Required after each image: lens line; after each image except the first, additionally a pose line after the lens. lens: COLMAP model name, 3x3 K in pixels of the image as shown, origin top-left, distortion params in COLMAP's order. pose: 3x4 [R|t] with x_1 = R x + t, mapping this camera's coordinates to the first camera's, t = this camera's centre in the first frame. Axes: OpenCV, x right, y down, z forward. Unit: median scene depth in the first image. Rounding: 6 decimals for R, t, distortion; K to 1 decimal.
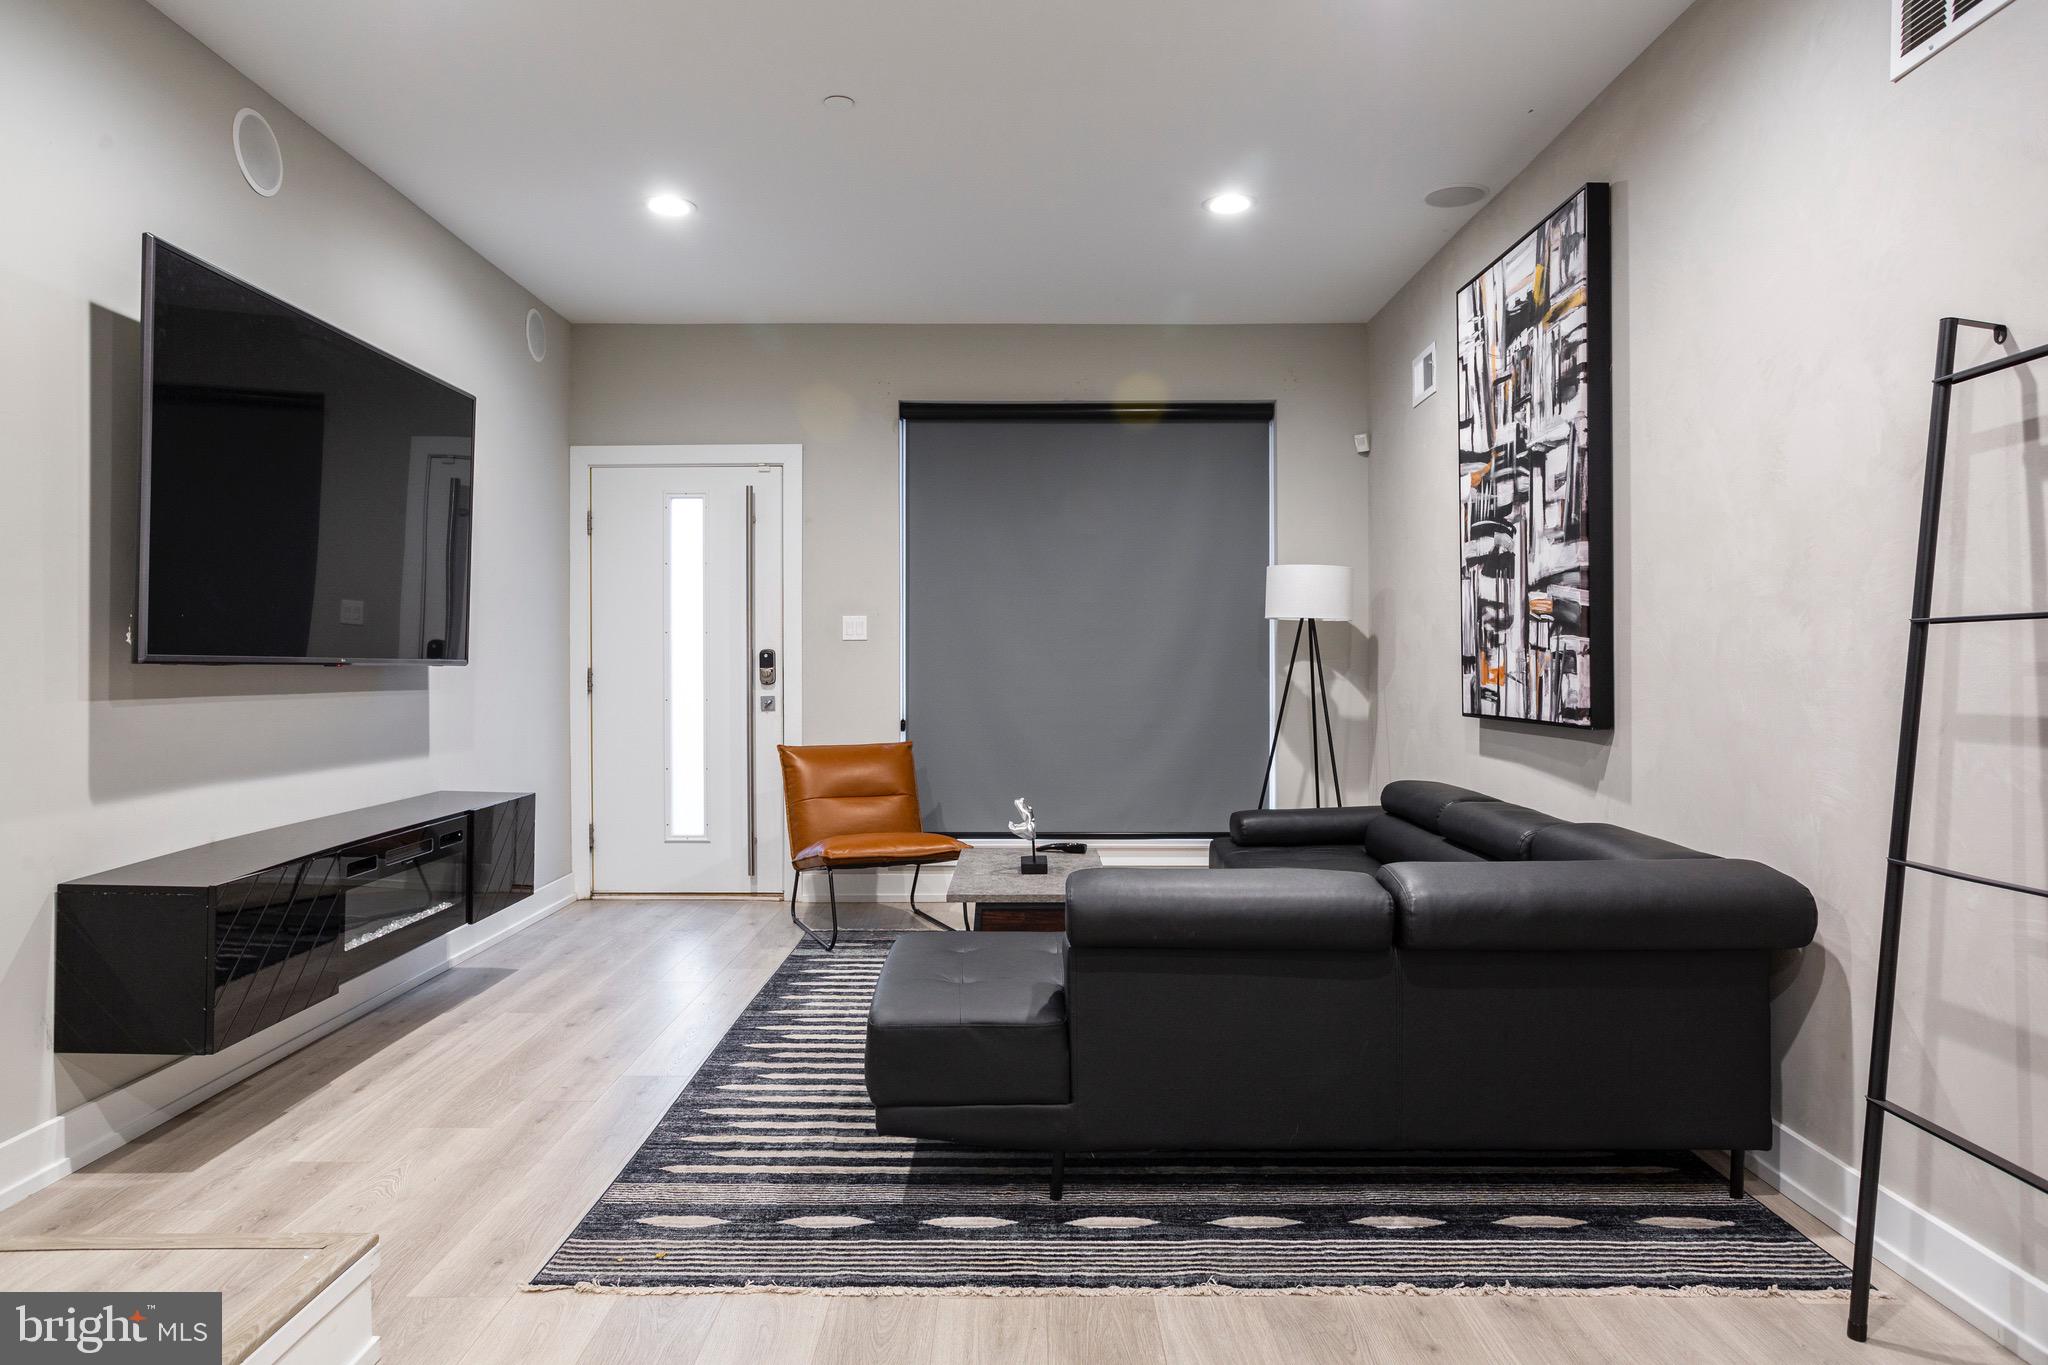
lens RADIAL K [[1283.0, 0, 1031.9], [0, 1283.0, 673.6], [0, 0, 1]] dist [-0.032817, 0.029823]
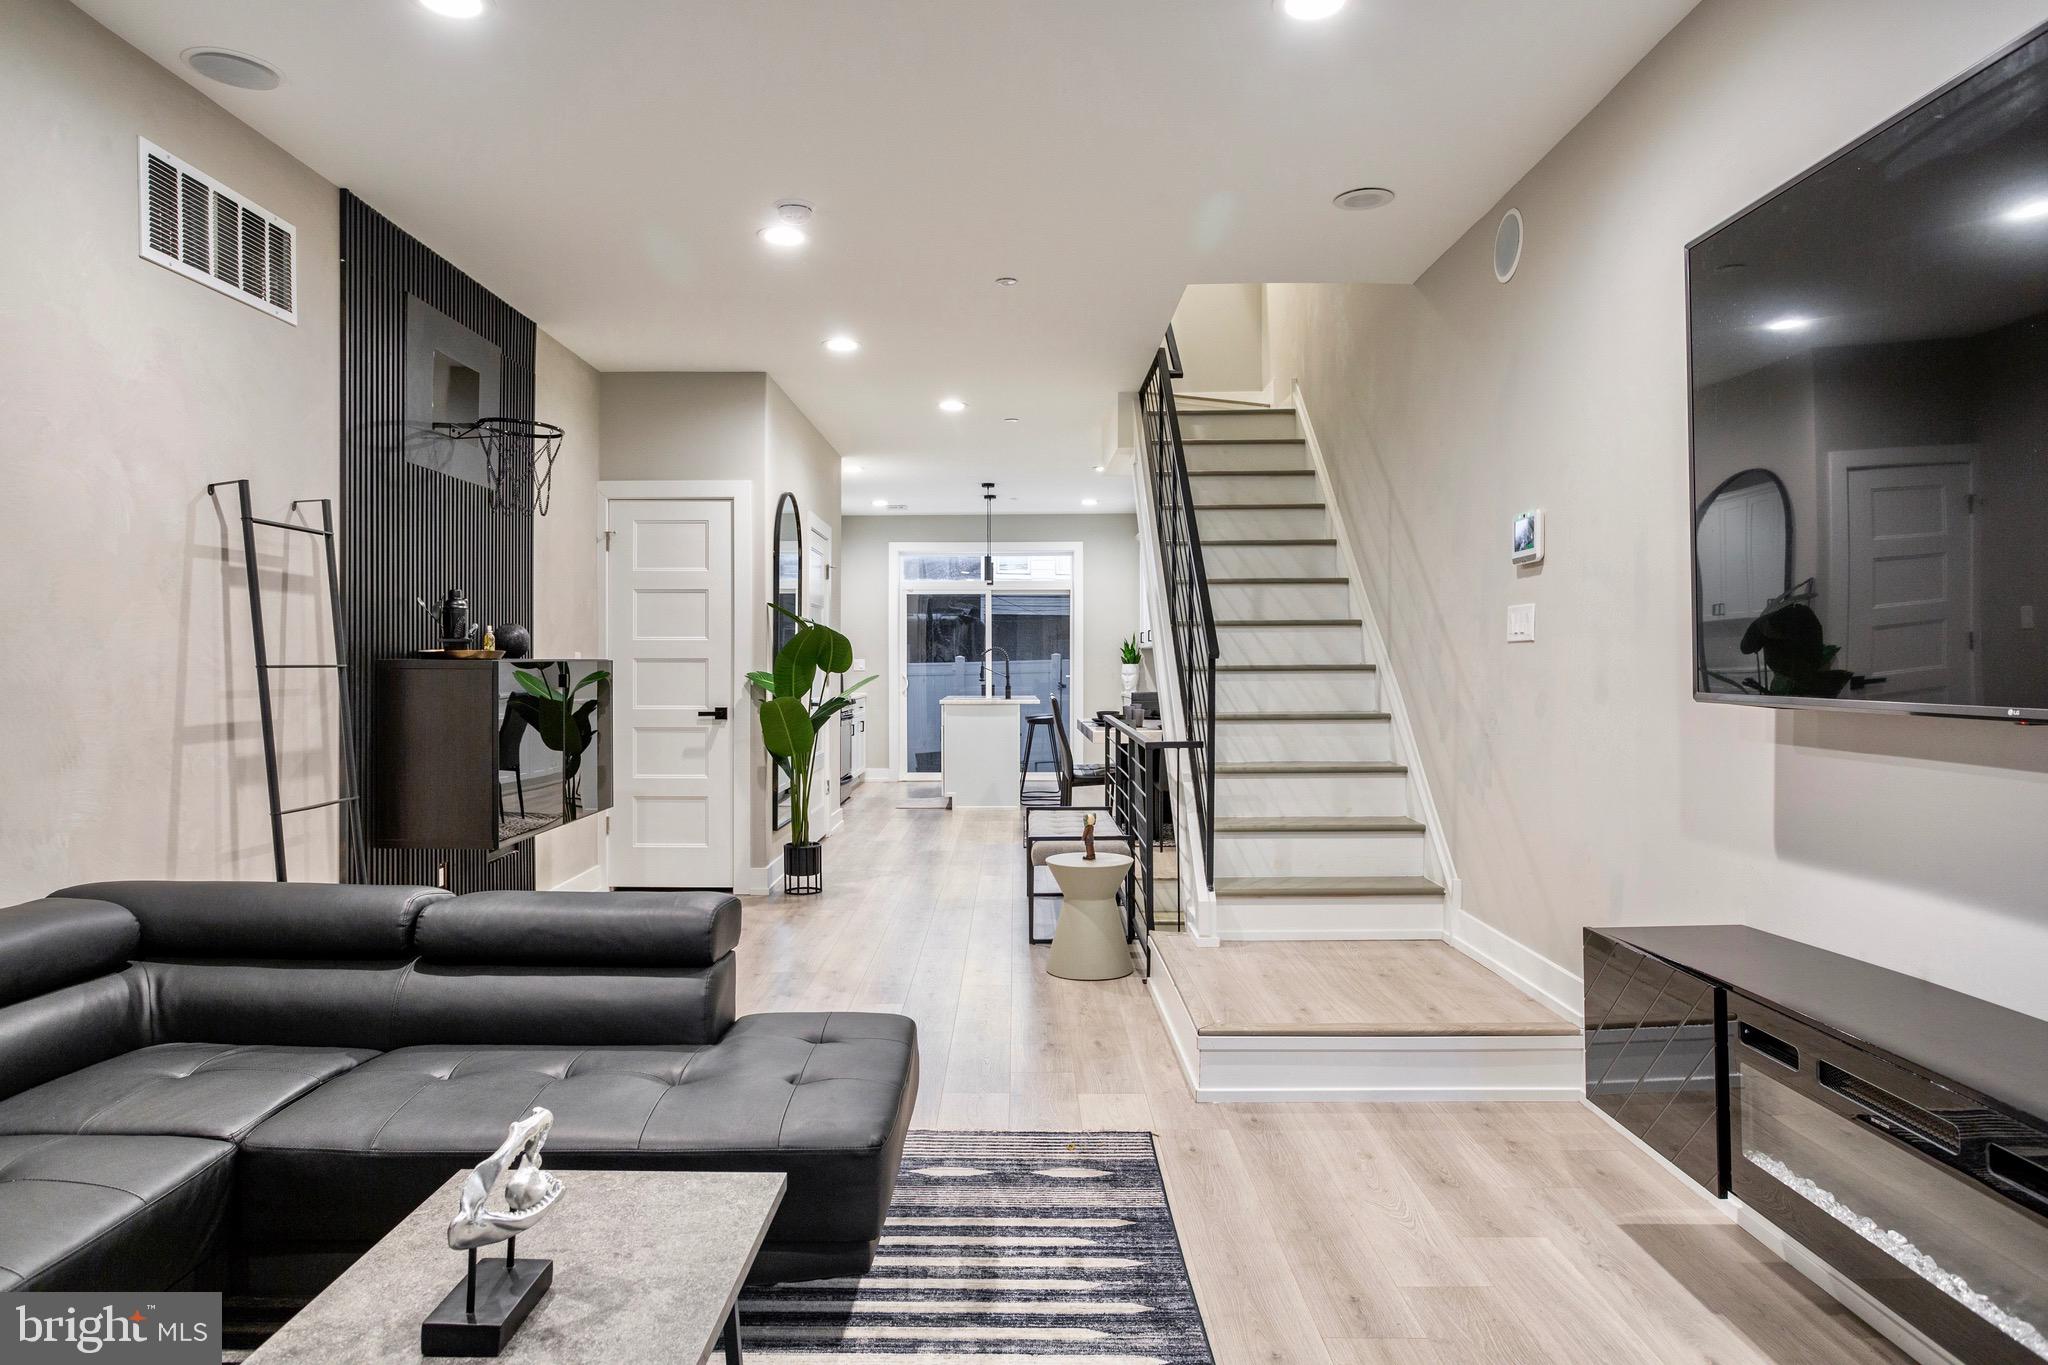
lens RADIAL K [[1283.0, 0, 1016.6], [0, 1283.0, 672.5], [0, 0, 1]] dist [-0.032817, 0.029823]
pose [[-0.999926, -0.000684, 0.012158, -0.184920], [-0.000502, 0.999888, 0.014940, -0.037811], [-0.012167, 0.014933, -0.999814, 1.699683]]
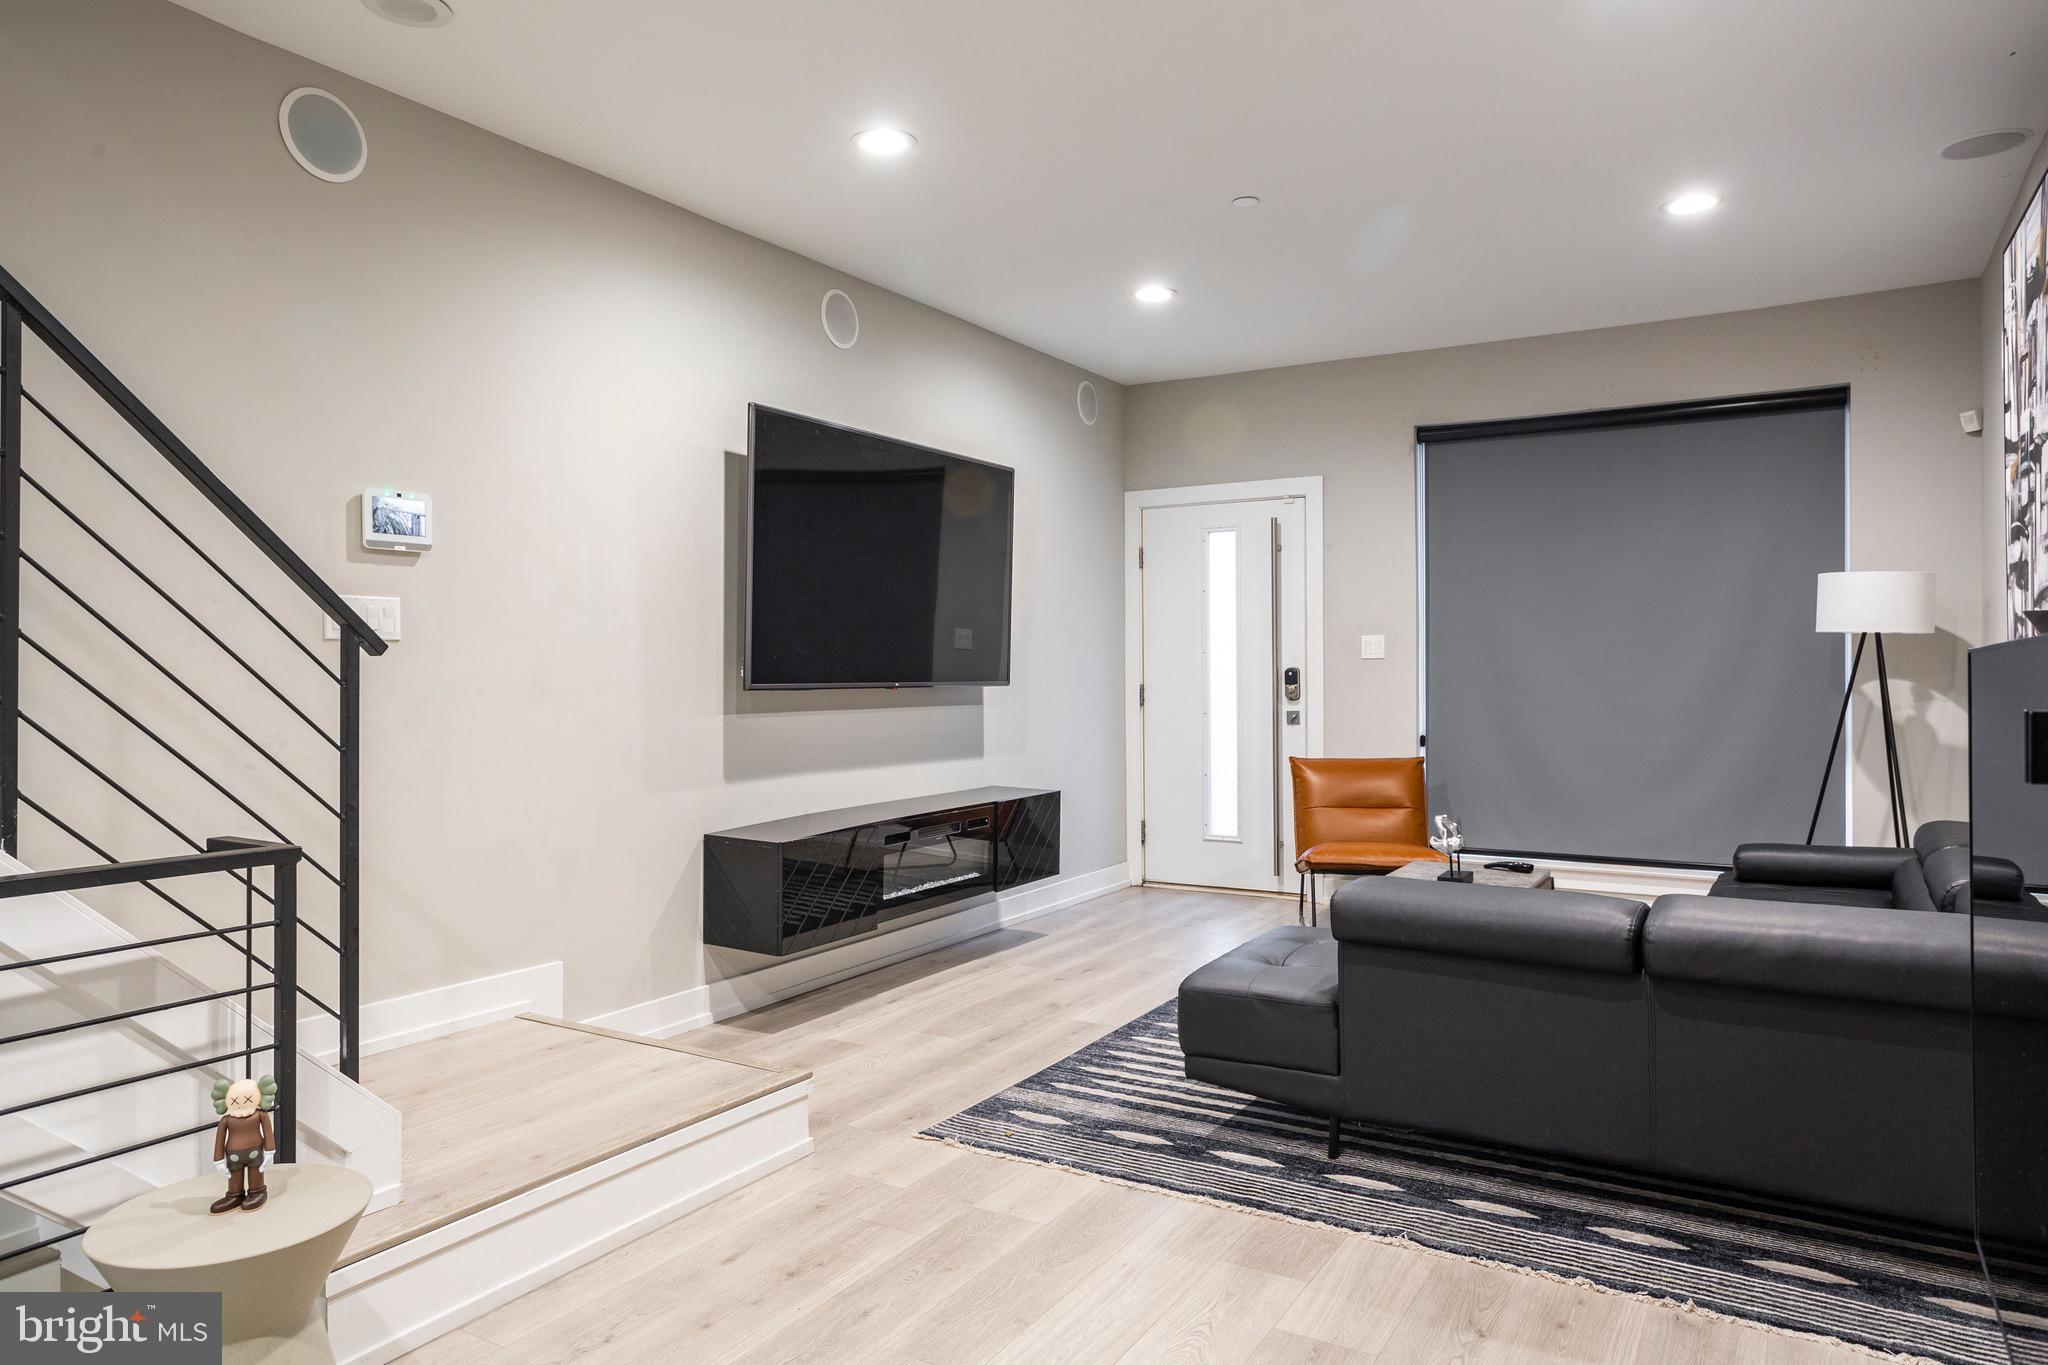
lens RADIAL K [[1326.9, 0, 1003.7], [0, 1326.9, 671.5], [0, 0, 1]] dist [-0.024557, 0.022899]
pose [[0.851384, -0.001404, -0.524541, 0.323464], [-0.000782, 0.999992, -0.003947, -0.020553], [0.524542, 0.003770, 0.851376, -0.146483]]
